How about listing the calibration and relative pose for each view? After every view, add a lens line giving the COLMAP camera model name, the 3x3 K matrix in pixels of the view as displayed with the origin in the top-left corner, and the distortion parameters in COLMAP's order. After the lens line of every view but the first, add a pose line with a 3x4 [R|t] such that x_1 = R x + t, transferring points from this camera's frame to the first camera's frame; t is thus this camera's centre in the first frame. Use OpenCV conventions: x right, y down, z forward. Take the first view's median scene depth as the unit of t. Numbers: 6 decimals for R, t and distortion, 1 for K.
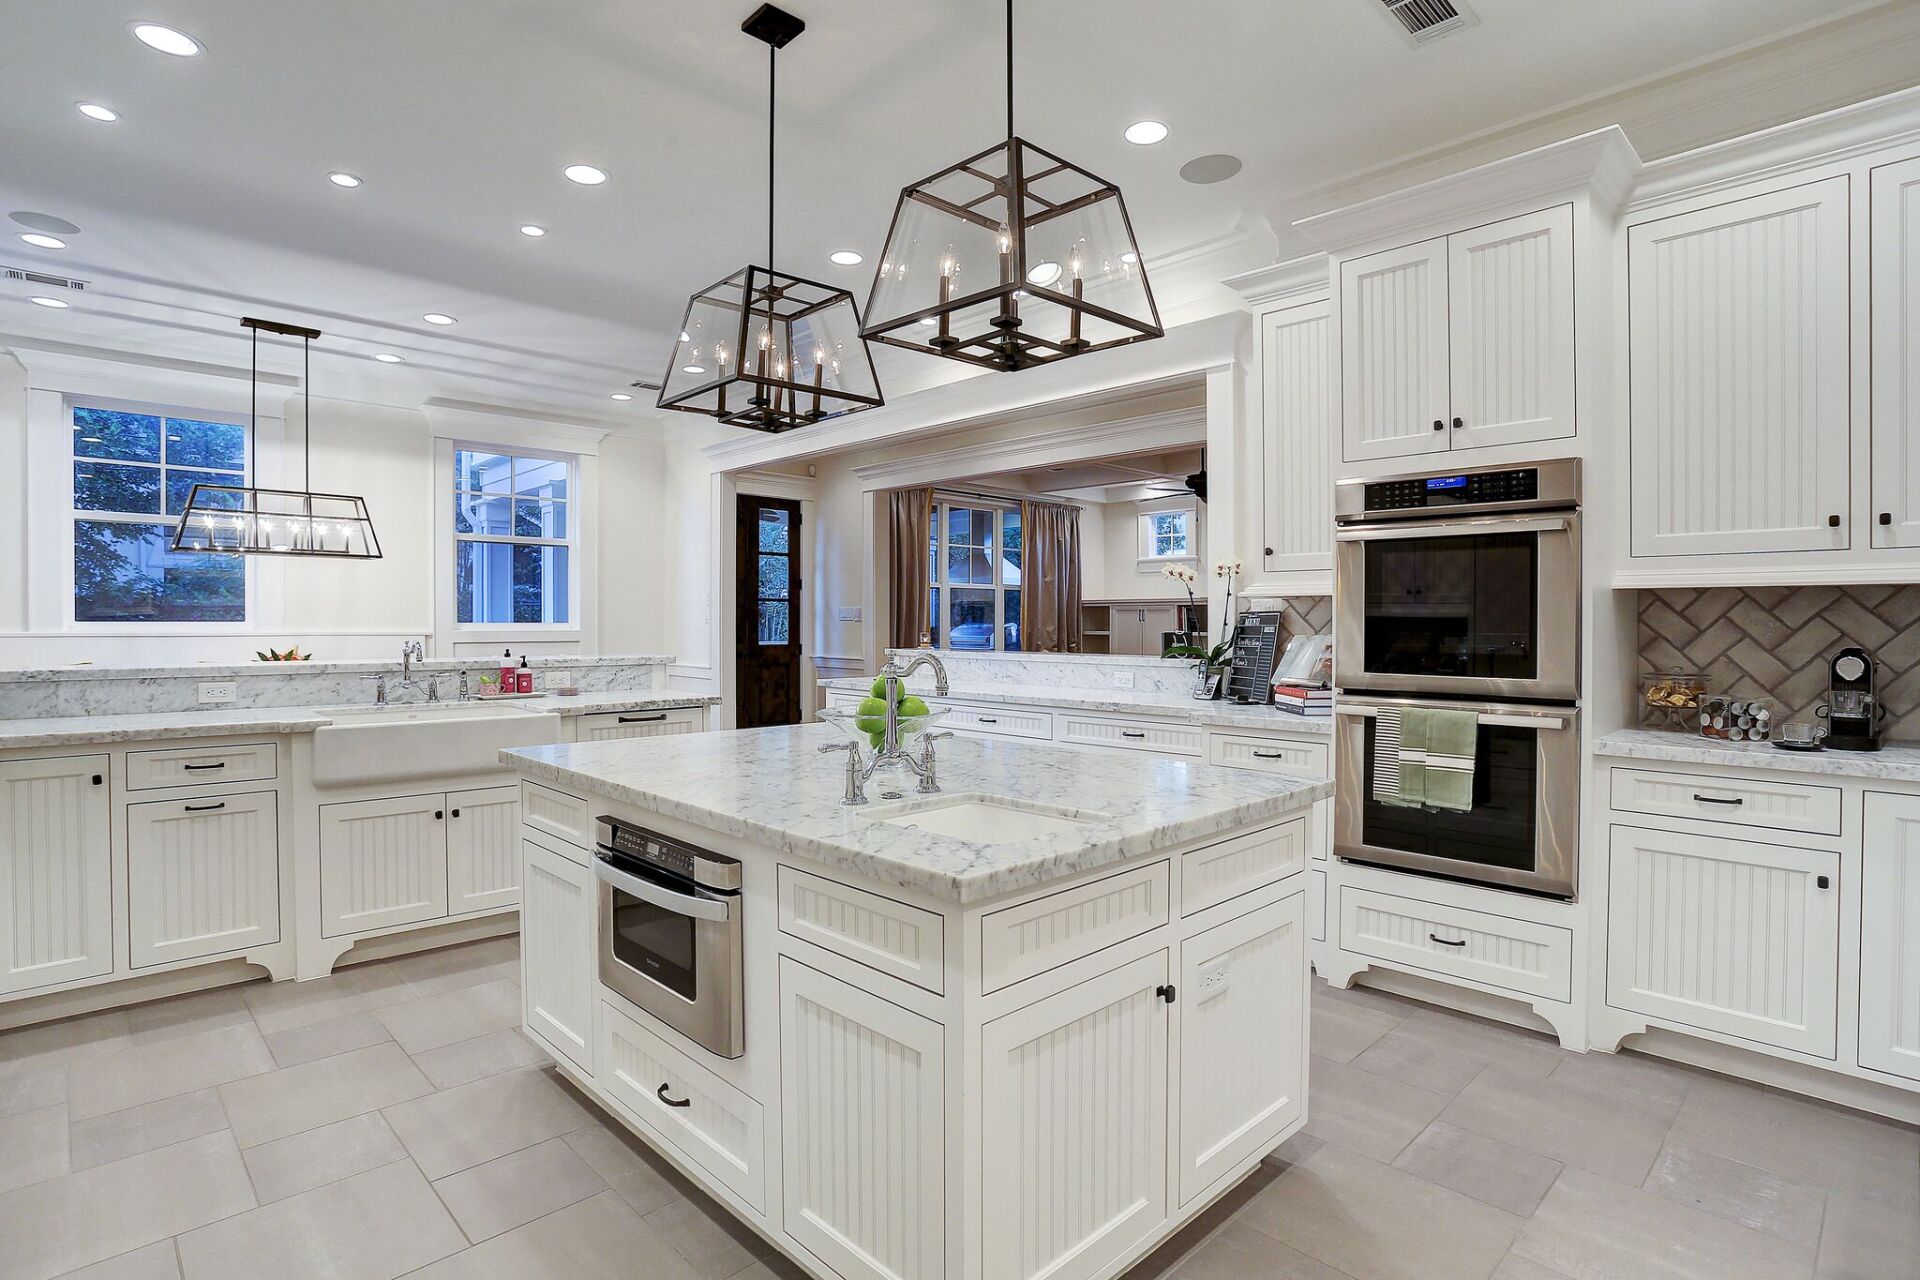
lens RADIAL K [[959.7, 0, 952.0], [0, 959.7, 631.5], [0, 0, 1]] dist [-0.021831, -0.000647]
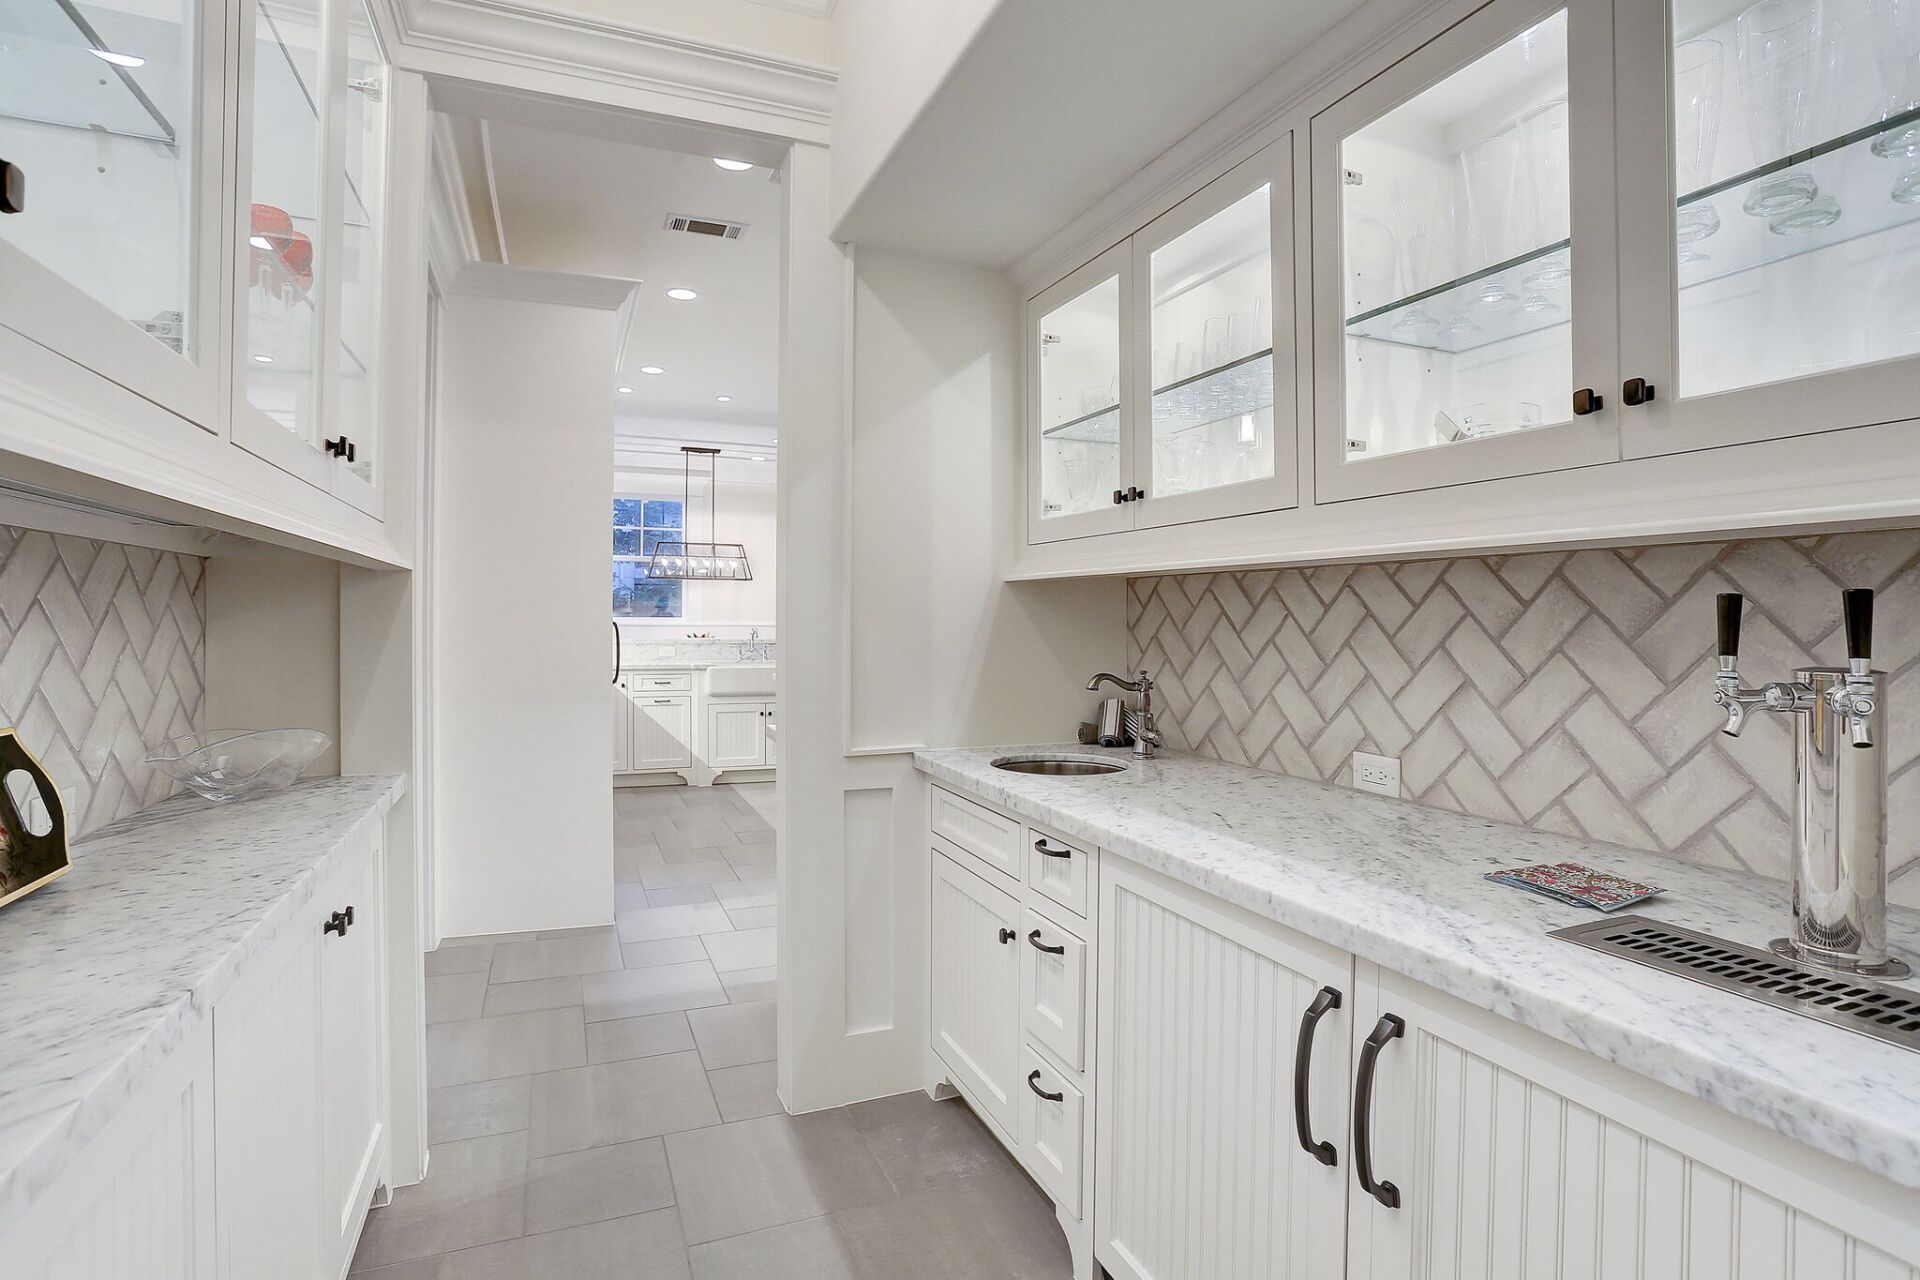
lens RADIAL K [[959.7, 0, 964.5], [0, 959.7, 624.2], [0, 0, 1]] dist [-0.021831, -0.000647]
pose [[0.936715, 0.004552, -0.350064, 0.351710], [-0.008358, 0.999921, -0.009363, 0.013136], [0.349994, 0.011696, 0.936679, -0.459309]]
